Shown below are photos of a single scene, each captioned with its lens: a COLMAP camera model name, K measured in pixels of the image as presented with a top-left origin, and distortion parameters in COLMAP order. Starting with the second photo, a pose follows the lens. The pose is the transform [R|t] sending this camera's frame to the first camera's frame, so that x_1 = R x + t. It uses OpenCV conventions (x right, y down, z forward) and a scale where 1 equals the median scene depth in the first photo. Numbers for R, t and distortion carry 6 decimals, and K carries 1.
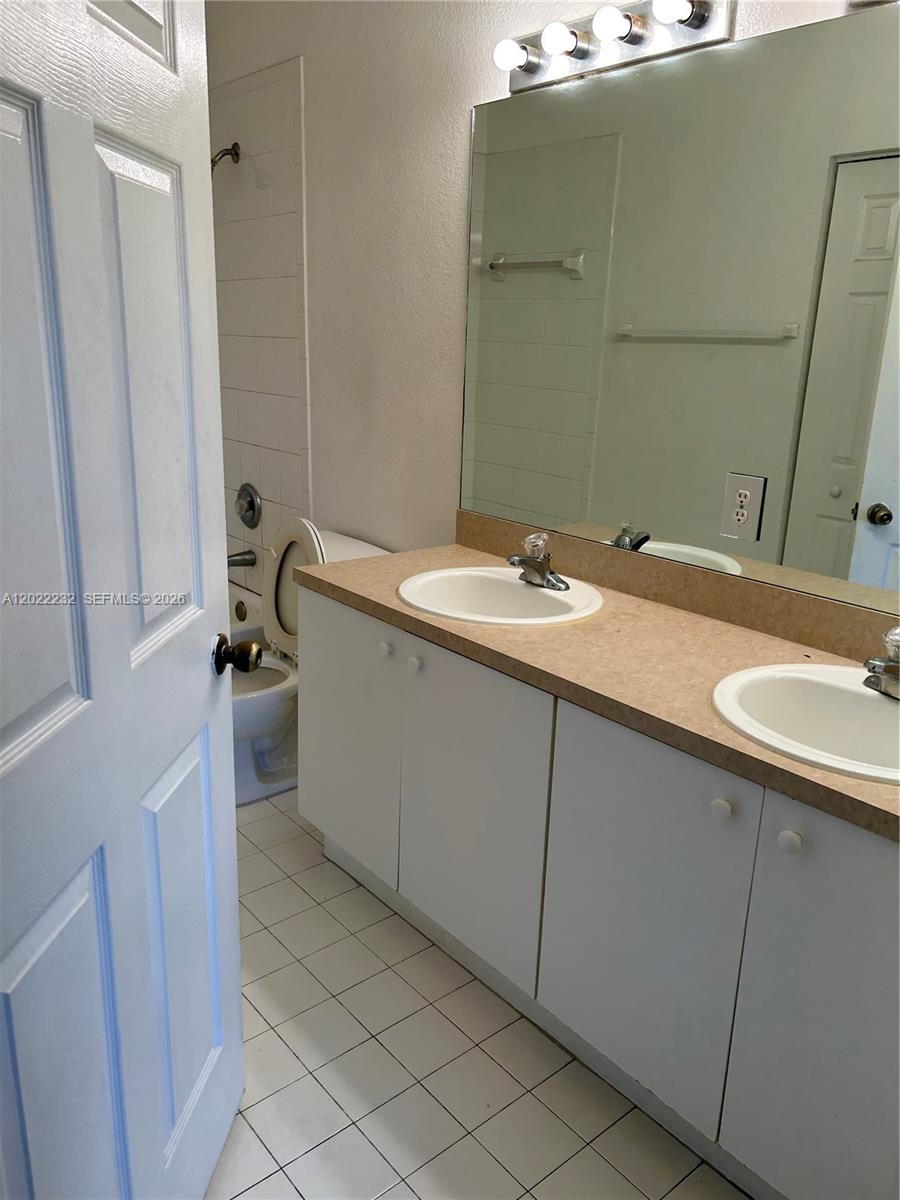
lens RADIAL K [[899.2, 0, 451.9], [0, 899.2, 600.2], [0, 0, 1]] dist [0.021343, -0.050520]
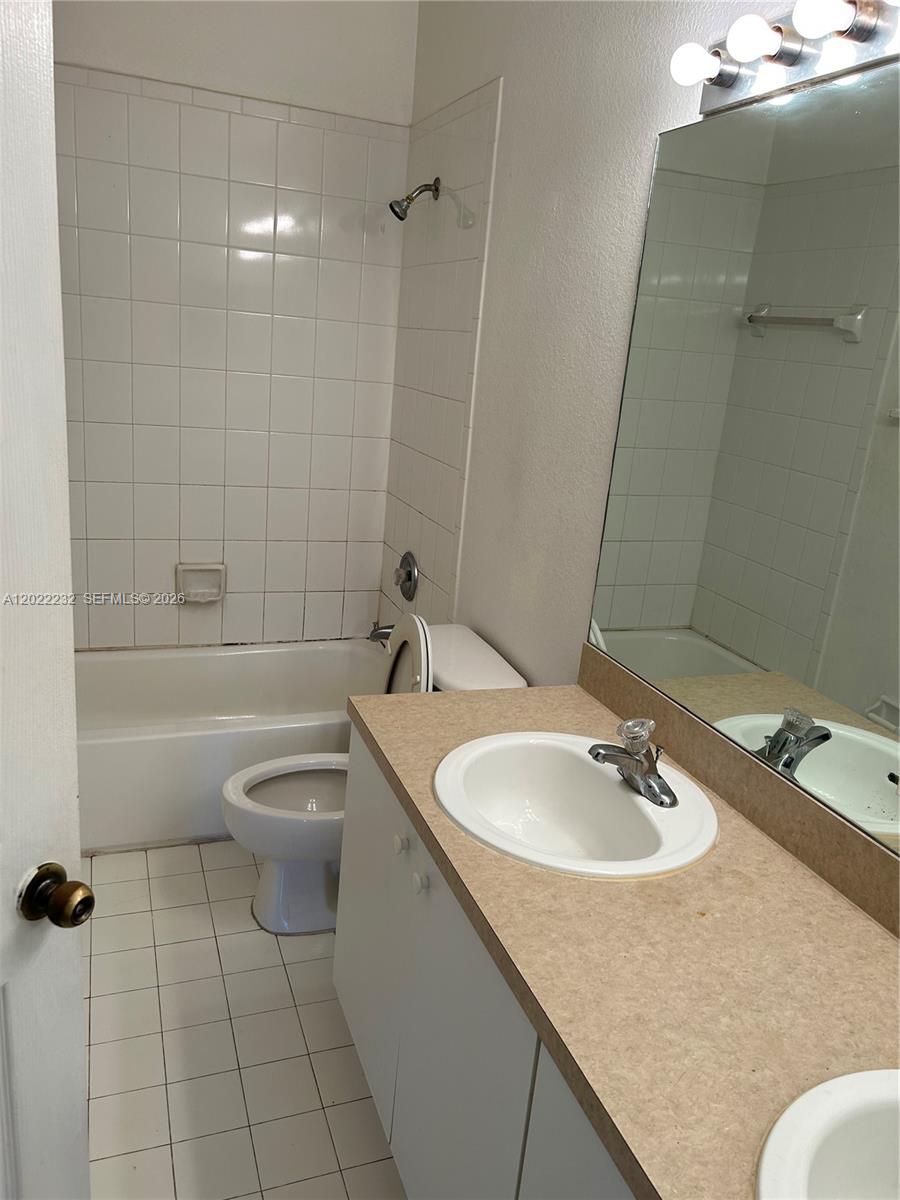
lens RADIAL K [[899.2, 0, 447.4], [0, 899.2, 603.7], [0, 0, 1]] dist [0.021343, -0.050520]
pose [[0.938438, 0.143574, -0.314199, 0.157403], [-0.149077, 0.988804, 0.006577, -0.143308], [0.311625, 0.040668, 0.949335, 0.254640]]
